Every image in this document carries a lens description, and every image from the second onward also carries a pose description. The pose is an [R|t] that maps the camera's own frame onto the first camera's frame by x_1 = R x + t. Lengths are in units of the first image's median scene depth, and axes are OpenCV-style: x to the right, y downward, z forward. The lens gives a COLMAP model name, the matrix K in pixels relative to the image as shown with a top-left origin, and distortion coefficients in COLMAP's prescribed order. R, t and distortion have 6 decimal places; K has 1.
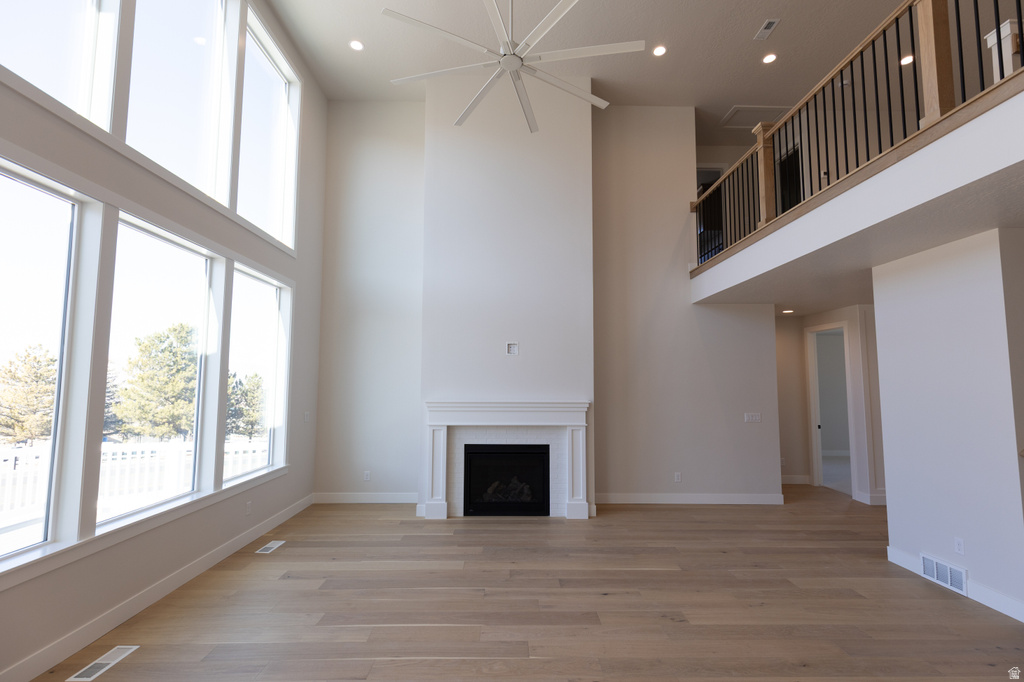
lens RADIAL K [[466.0, 0, 508.2], [0, 466.0, 344.4], [0, 0, 1]] dist [0.000410, -0.000457]
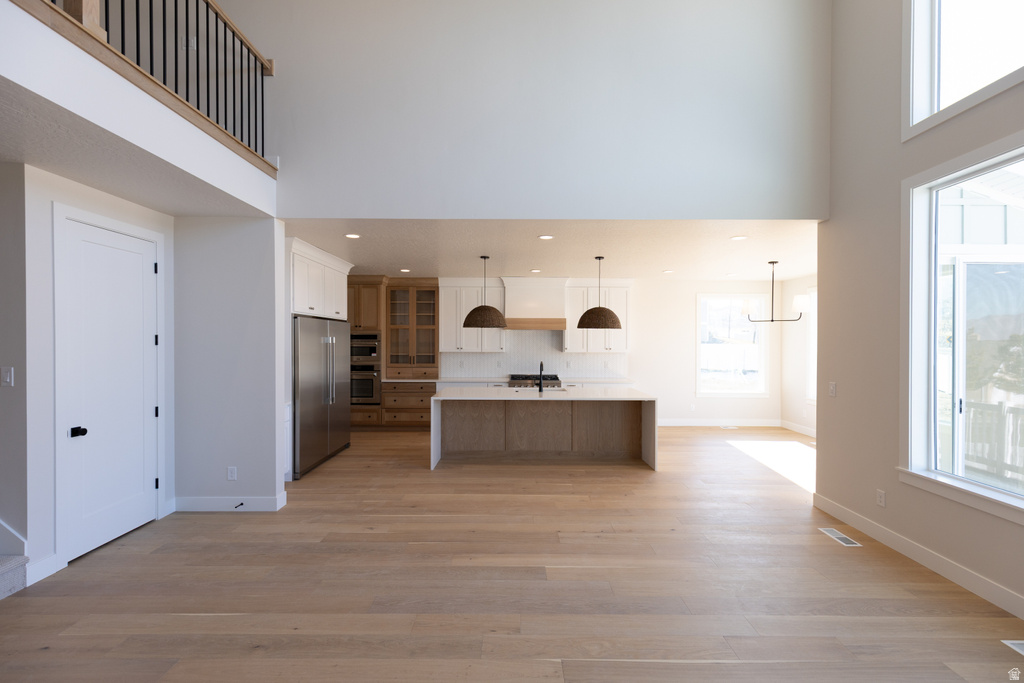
lens RADIAL K [[466.0, 0, 514.5], [0, 466.0, 341.2], [0, 0, 1]] dist [0.000410, -0.000457]
pose [[-0.999825, -0.005640, -0.017832, 0.150530], [-0.004278, 0.997133, -0.075543, 0.159056], [0.018207, -0.075453, -0.996983, 1.918037]]
